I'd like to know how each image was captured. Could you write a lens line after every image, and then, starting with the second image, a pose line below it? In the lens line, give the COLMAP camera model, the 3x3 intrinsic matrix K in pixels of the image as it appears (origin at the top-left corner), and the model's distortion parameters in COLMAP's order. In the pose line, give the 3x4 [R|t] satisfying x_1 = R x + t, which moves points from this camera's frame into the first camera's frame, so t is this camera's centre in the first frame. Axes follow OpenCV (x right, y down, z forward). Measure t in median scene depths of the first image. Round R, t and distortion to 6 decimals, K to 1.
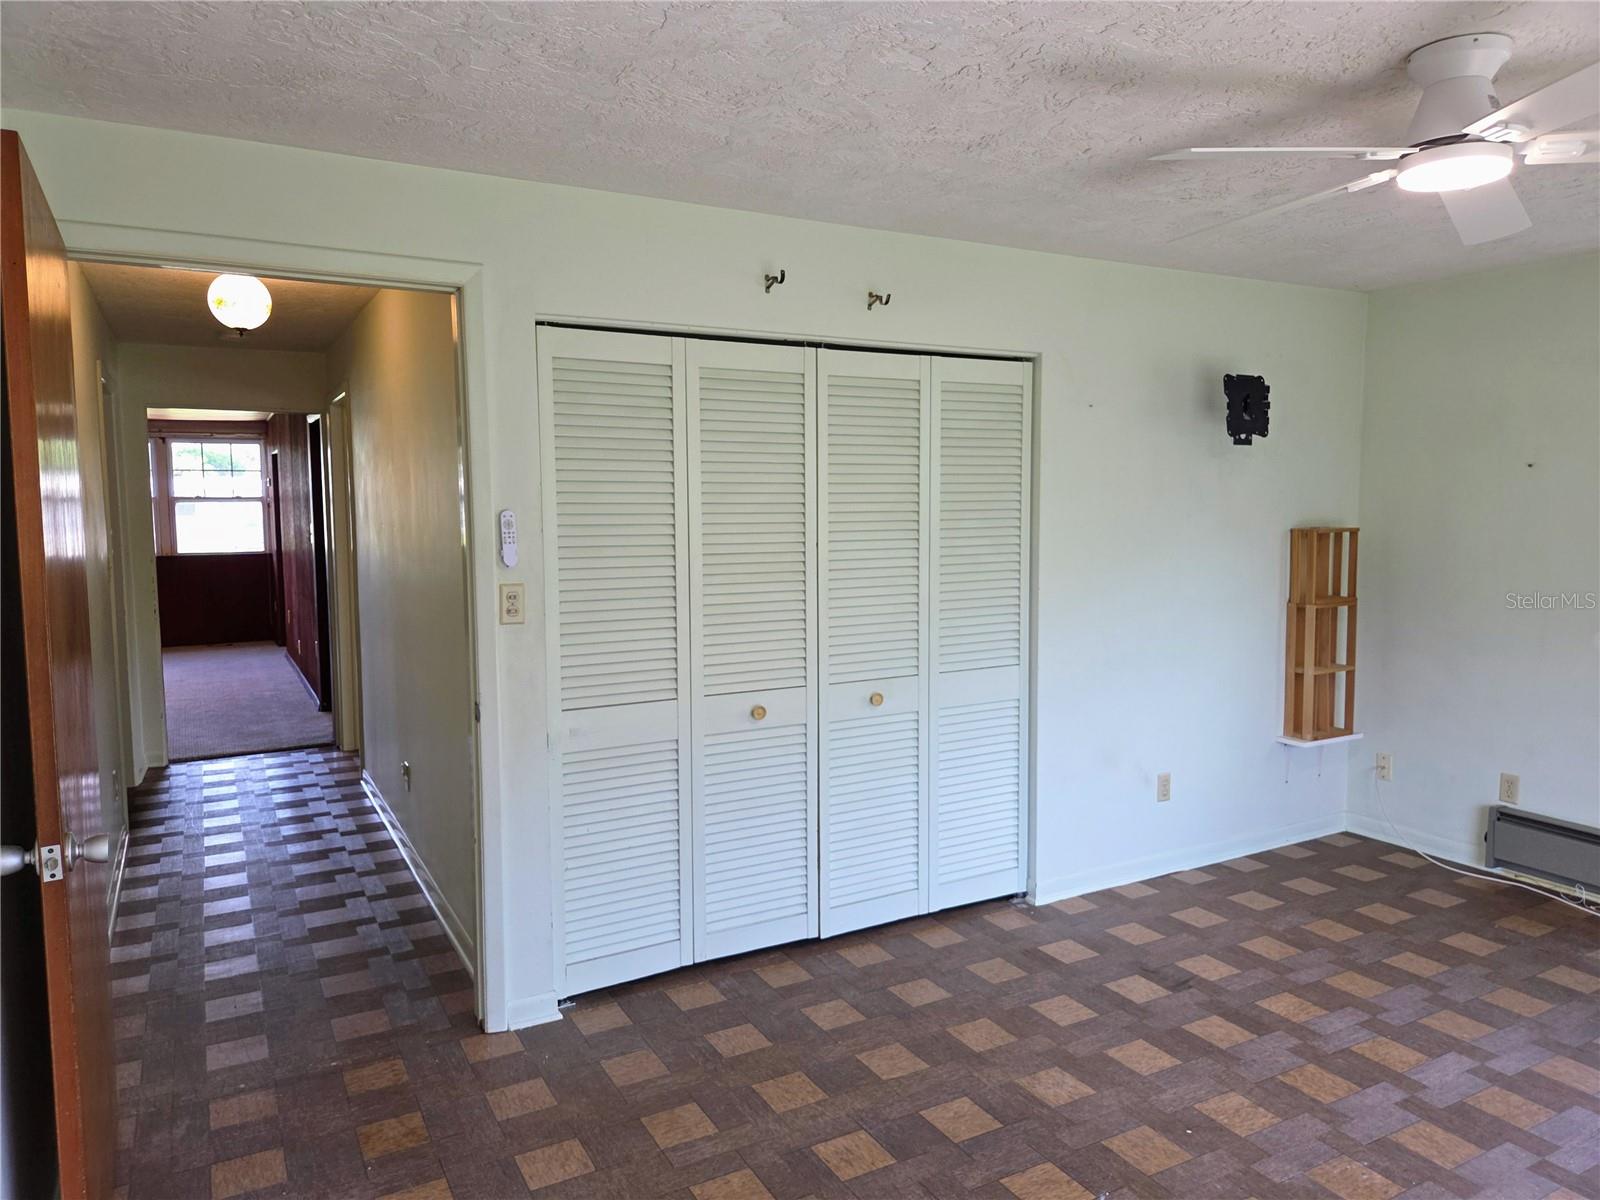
lens RADIAL K [[1077.4, 0, 803.2], [0, 1077.4, 598.1], [0, 0, 1]] dist [0.062991, -0.047053]
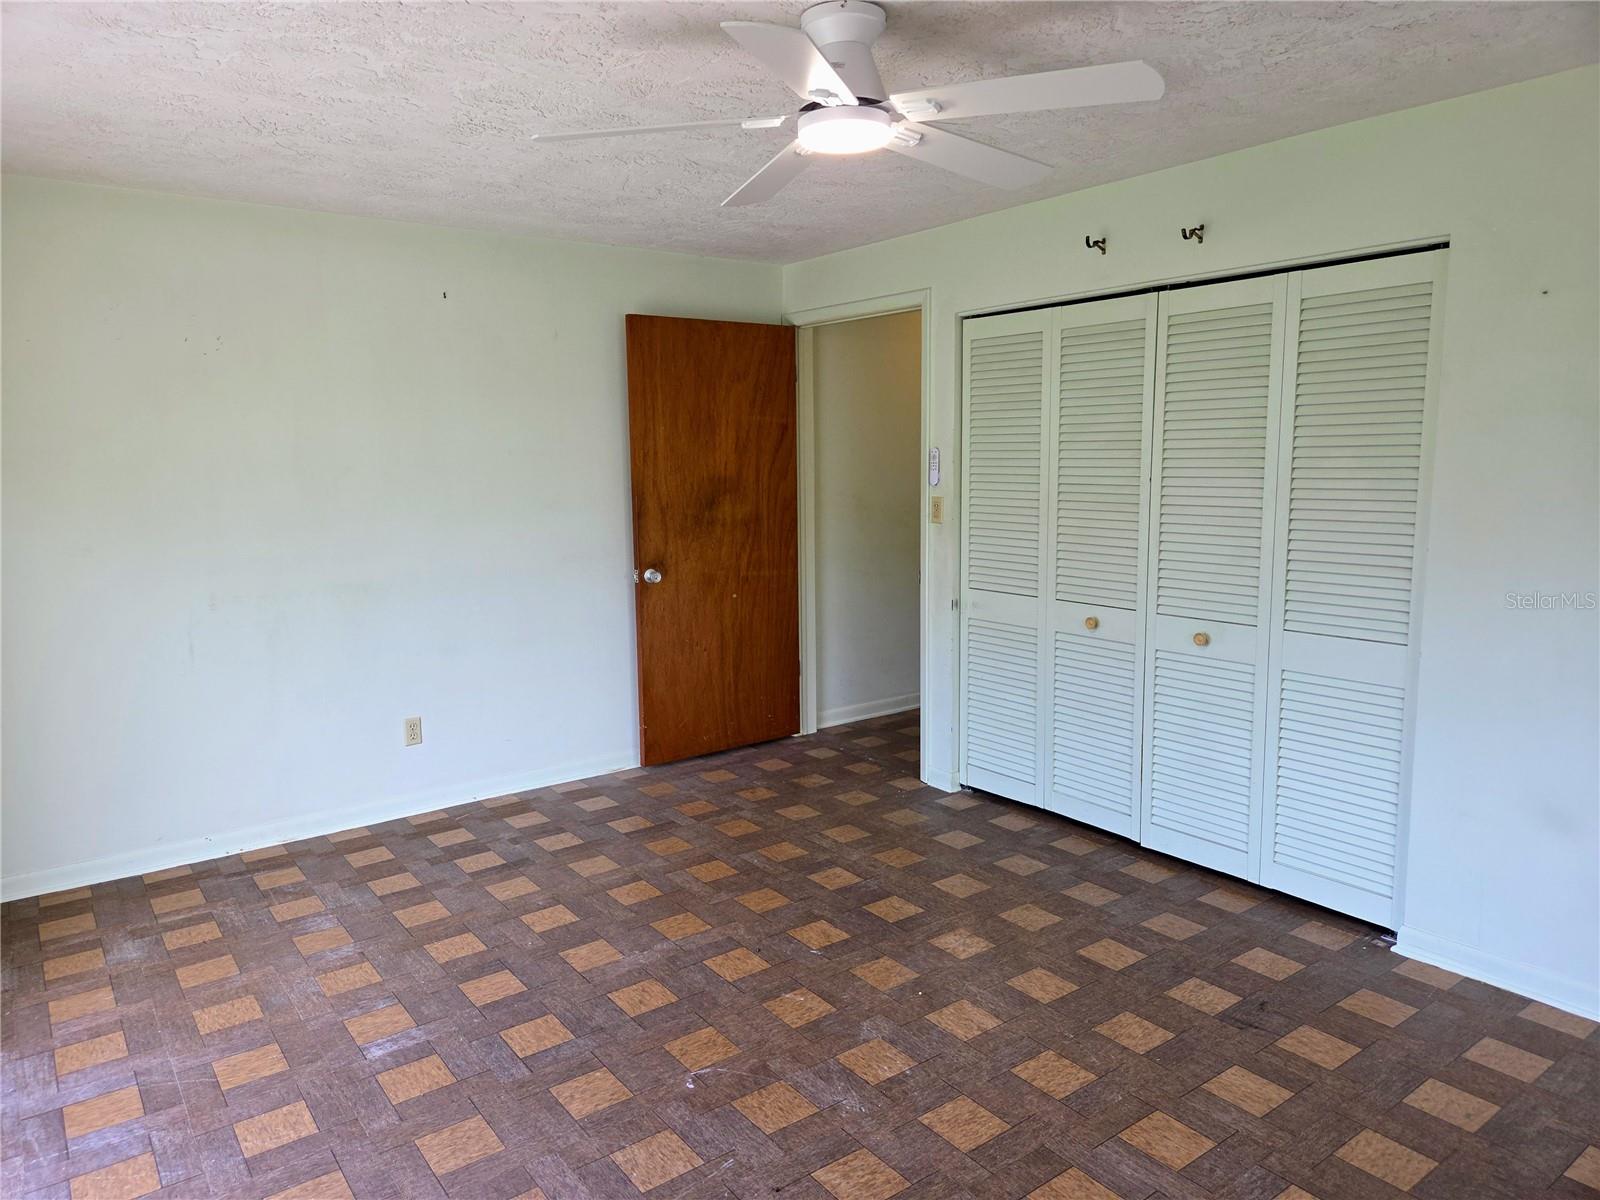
lens RADIAL K [[1077.4, 0, 795.9], [0, 1077.4, 606.4], [0, 0, 1]] dist [0.062991, -0.047053]
pose [[0.130170, 0.146236, -0.980648, 1.071359], [-0.079326, 0.987429, 0.136718, -0.046034], [0.988313, 0.059995, 0.140134, 0.527086]]
